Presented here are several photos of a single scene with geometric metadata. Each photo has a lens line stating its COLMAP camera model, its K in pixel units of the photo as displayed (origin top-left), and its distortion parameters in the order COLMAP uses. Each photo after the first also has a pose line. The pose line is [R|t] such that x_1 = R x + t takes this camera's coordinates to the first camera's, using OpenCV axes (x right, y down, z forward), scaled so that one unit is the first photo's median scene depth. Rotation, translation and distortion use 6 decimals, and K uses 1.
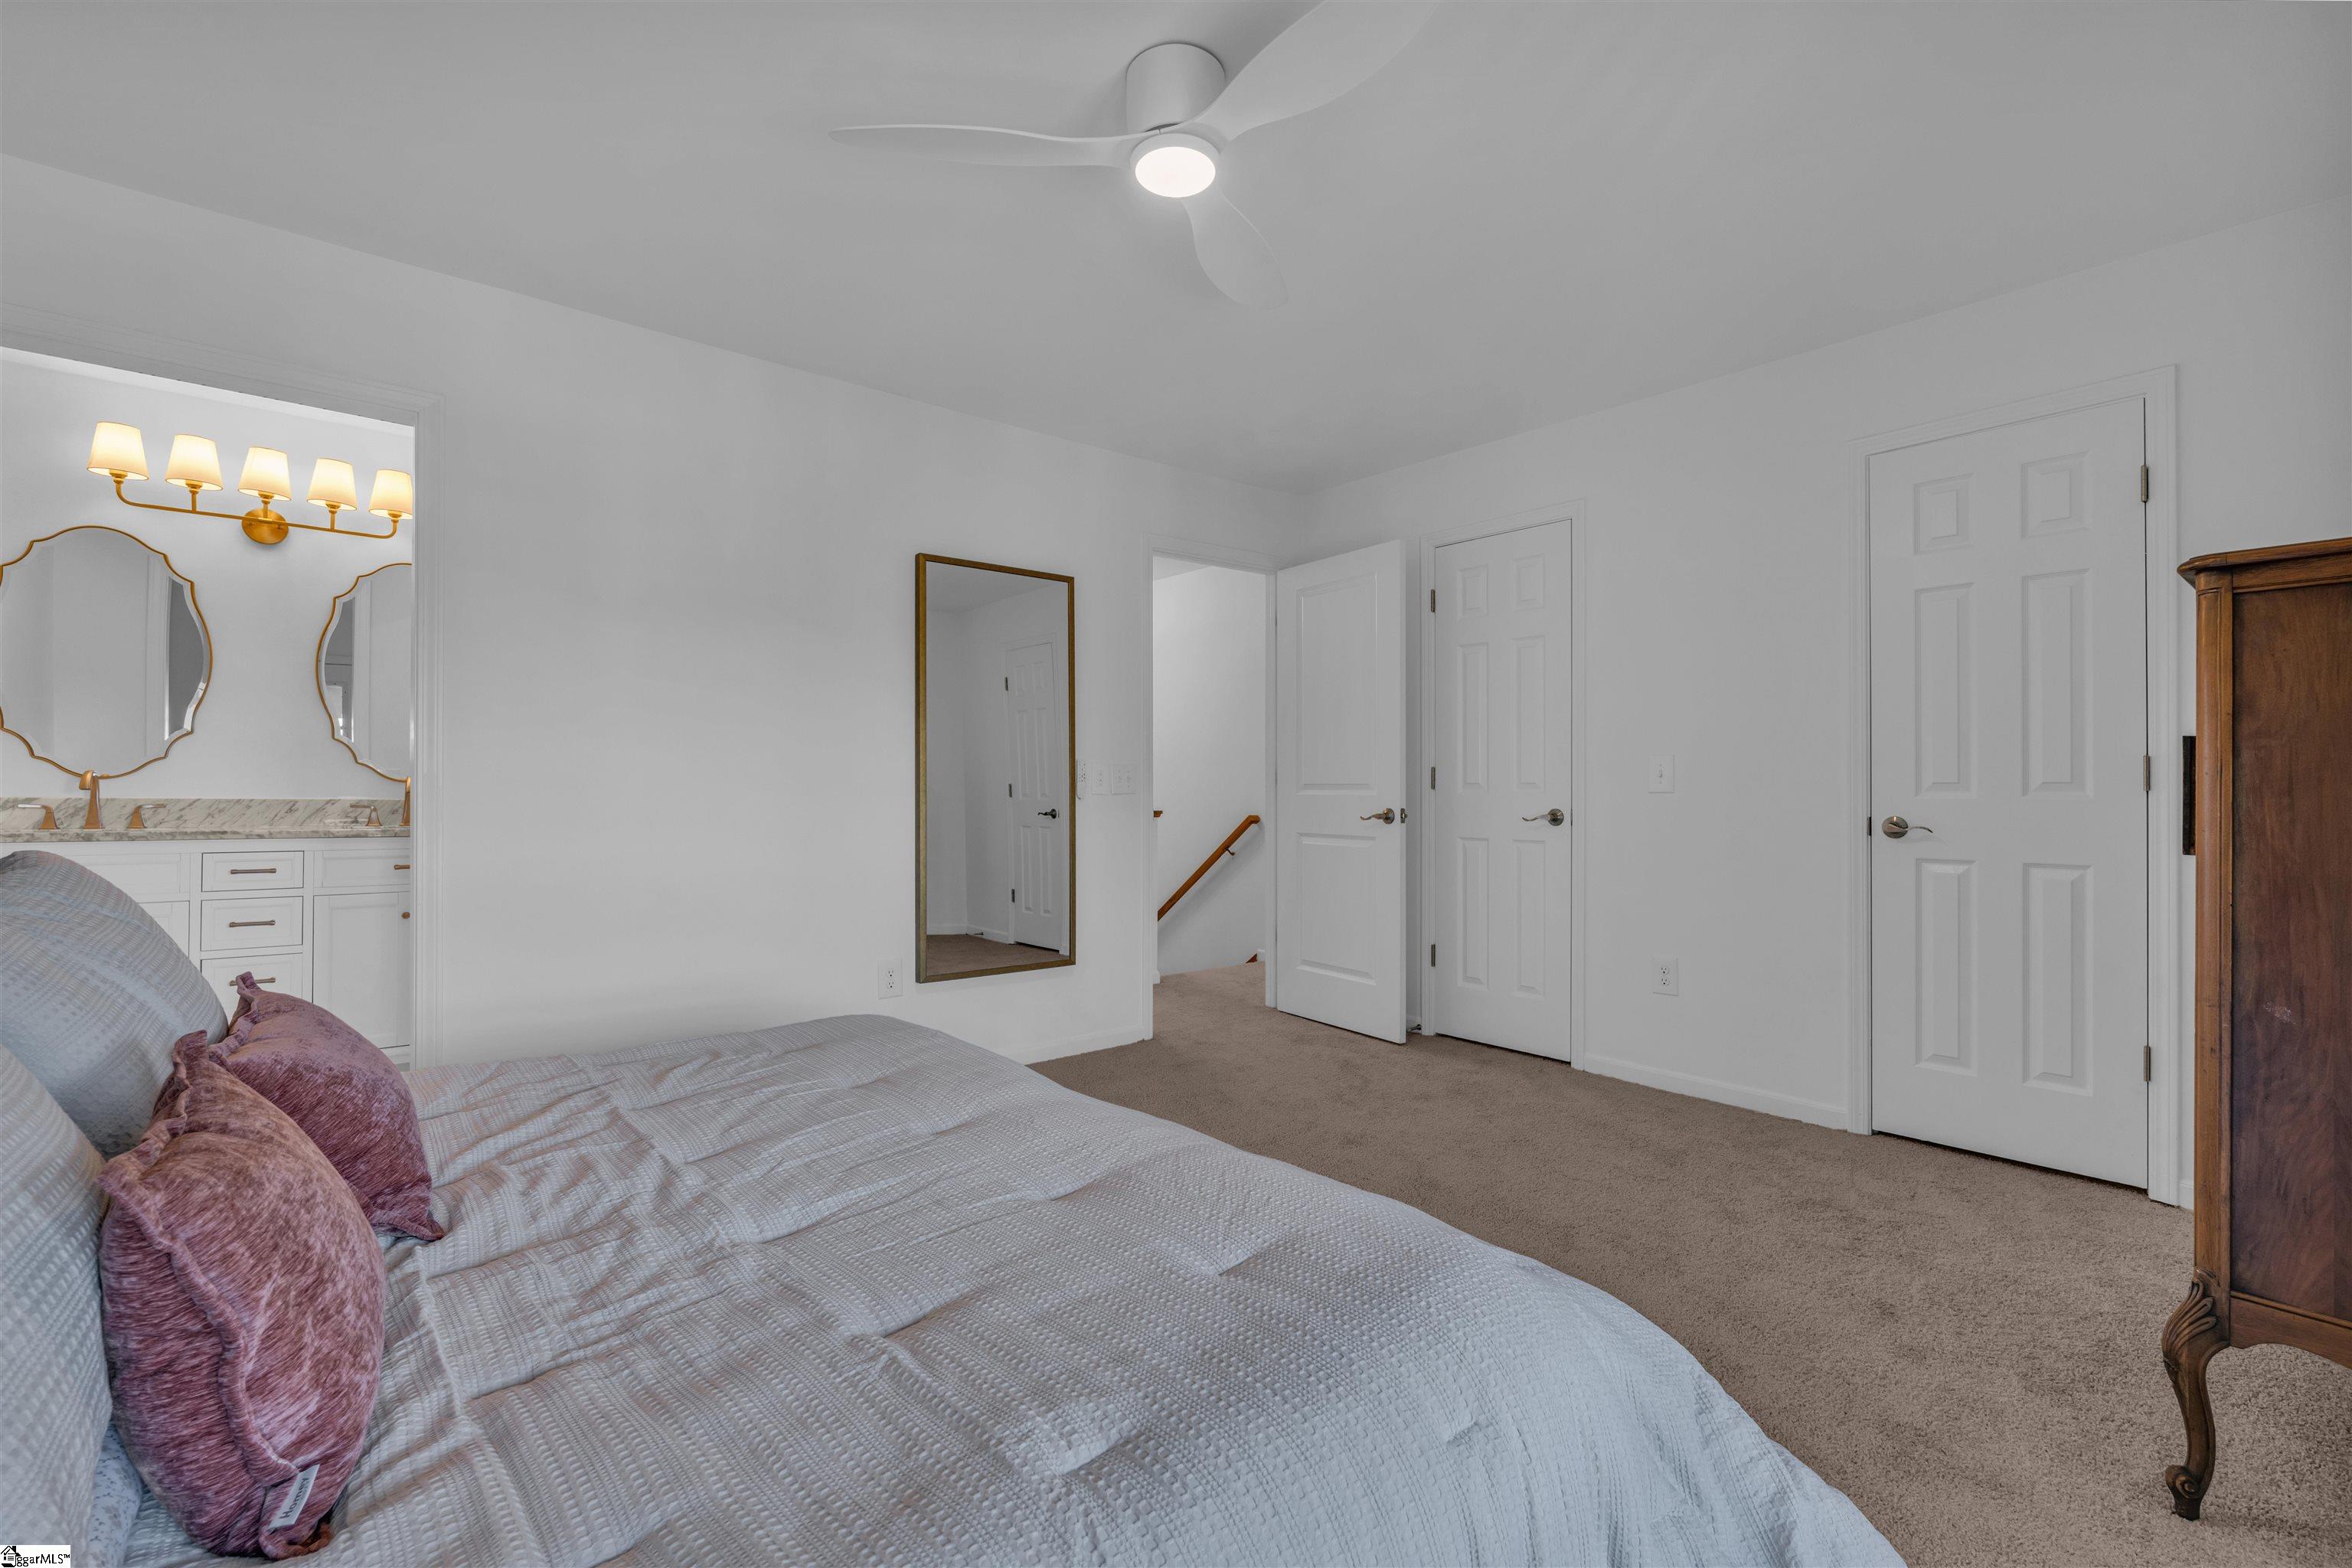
lens RADIAL K [[1025.7, 0, 1171.9], [0, 1025.7, 786.8], [0, 0, 1]] dist [0.001237, 0.000315]
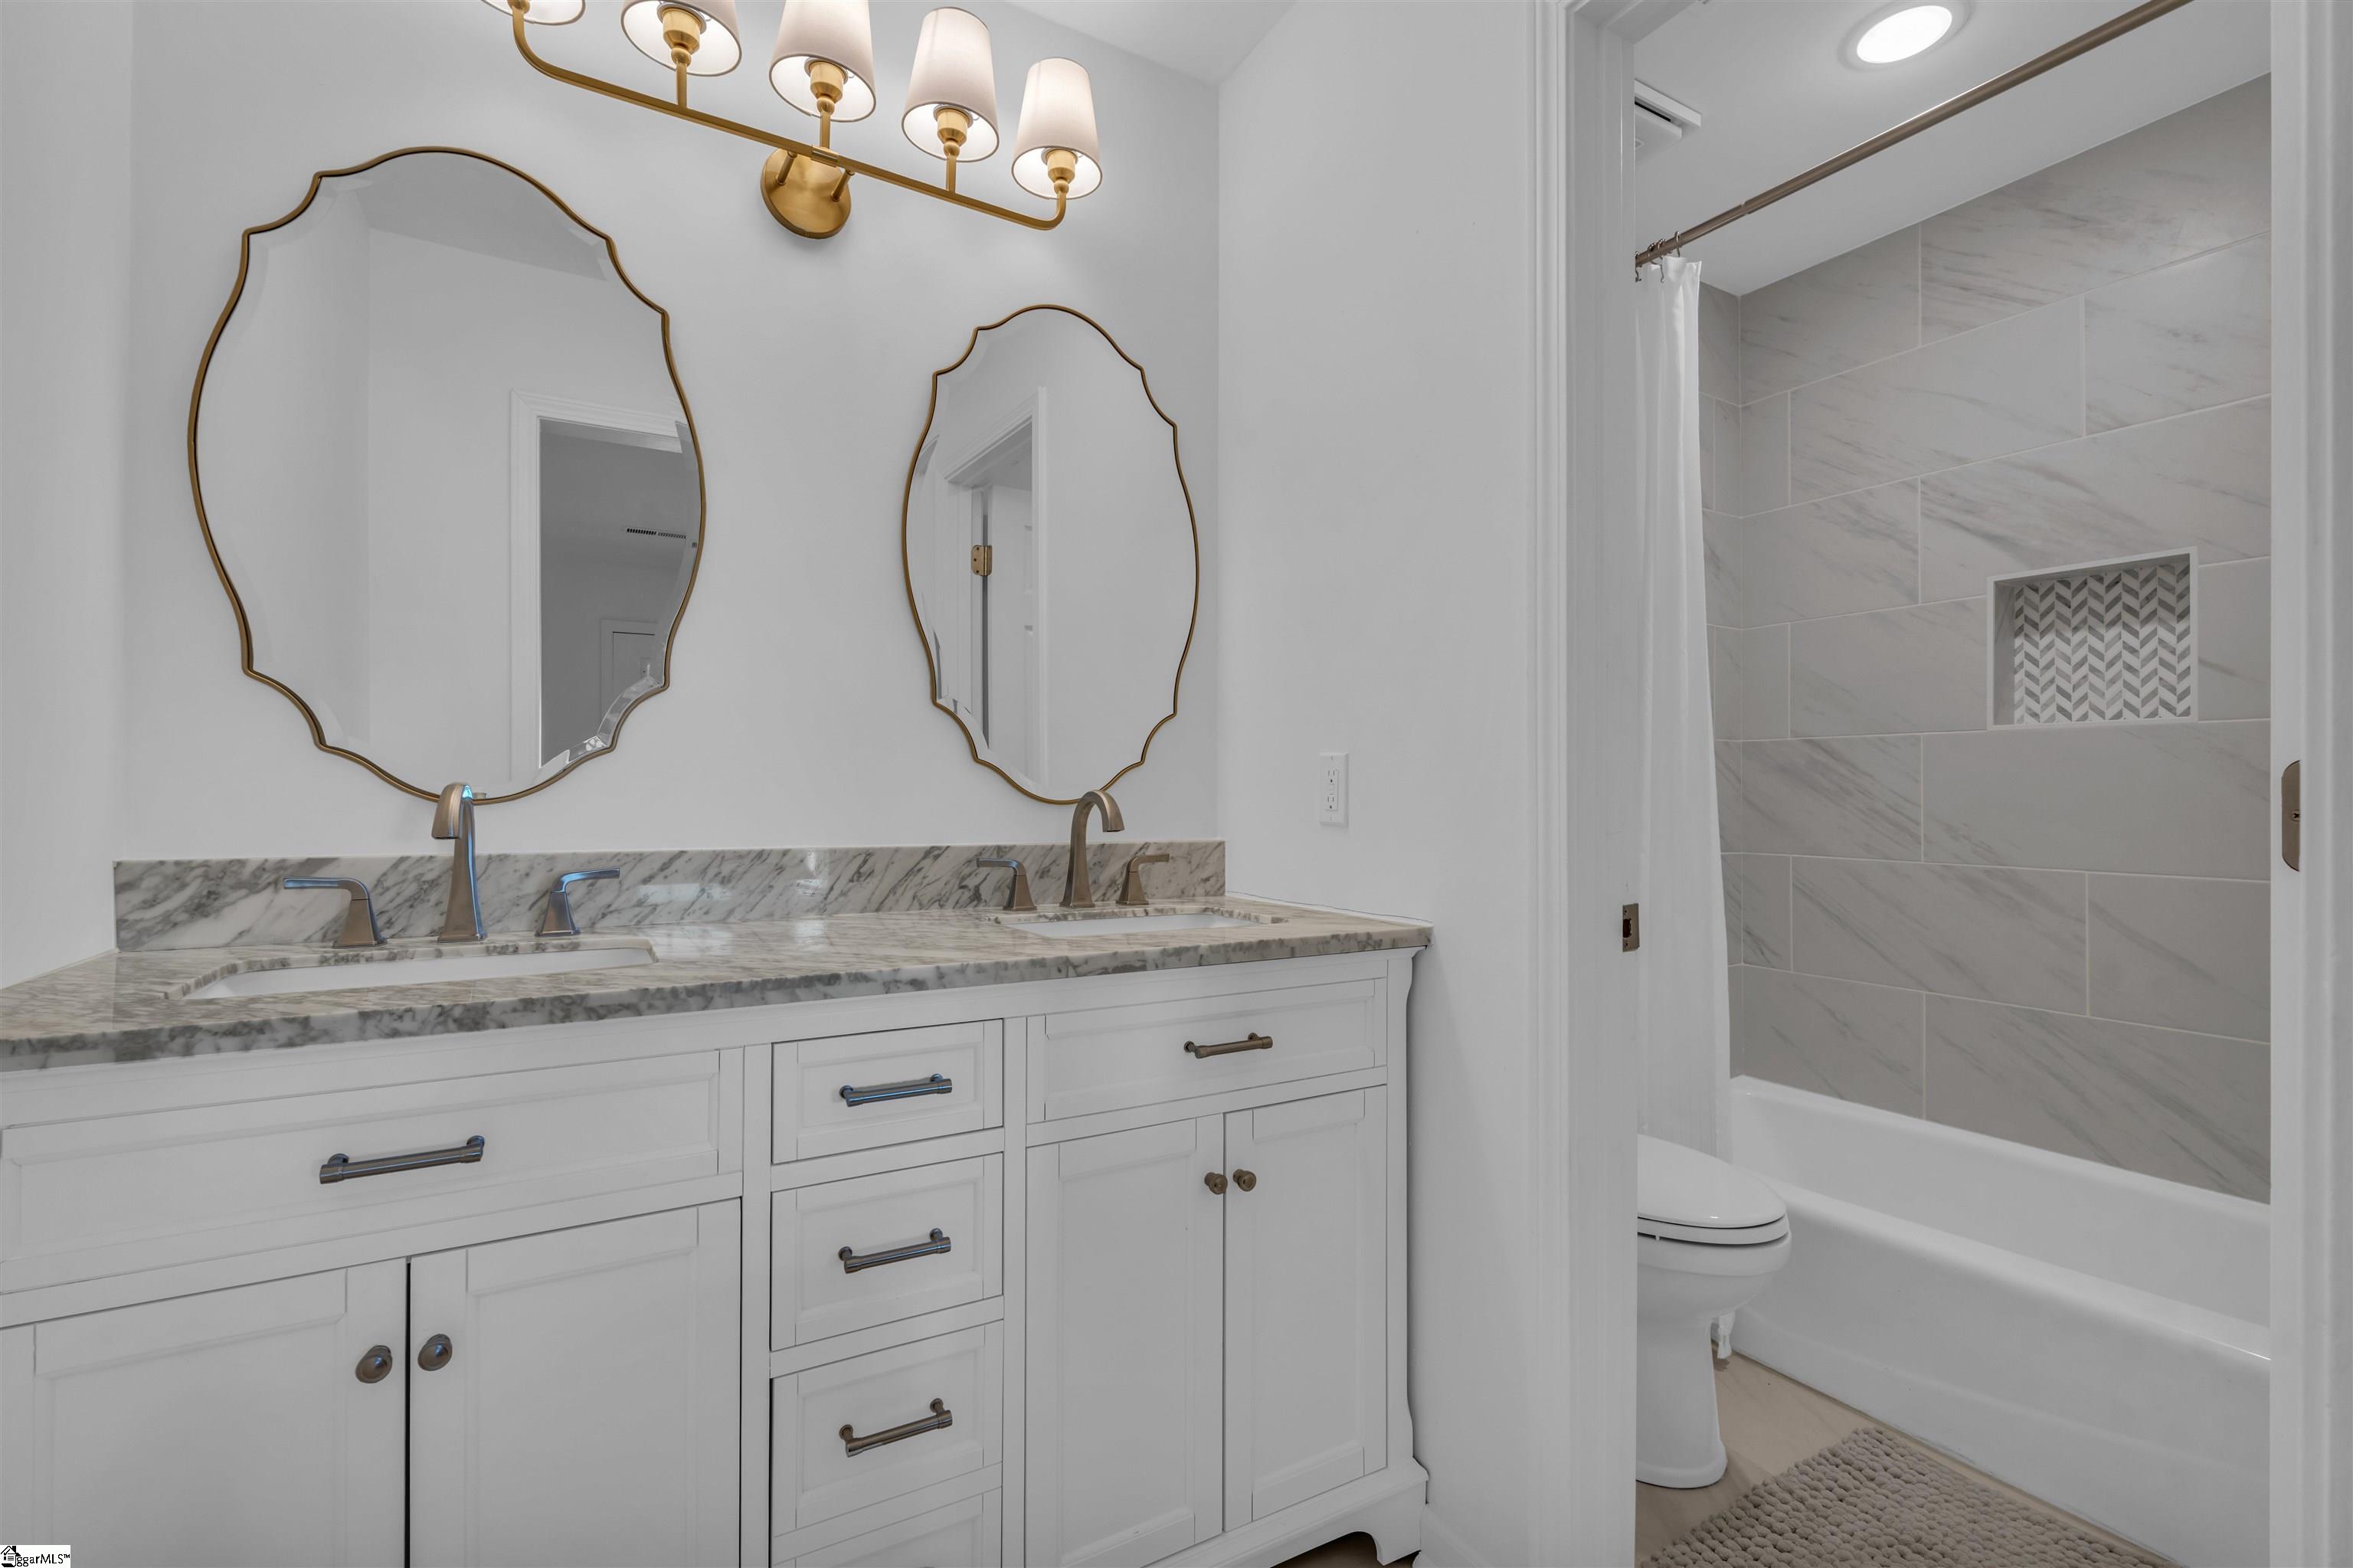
lens RADIAL K [[1026.2, 0, 1177.8], [0, 1026.2, 785.8], [0, 0, 1]] dist [0.001237, 0.000315]
pose [[0.987440, -0.003570, -0.157954, -0.727367], [0.003712, 0.999993, 0.000604, -0.014083], [0.157951, -0.001182, 0.987446, 0.666543]]
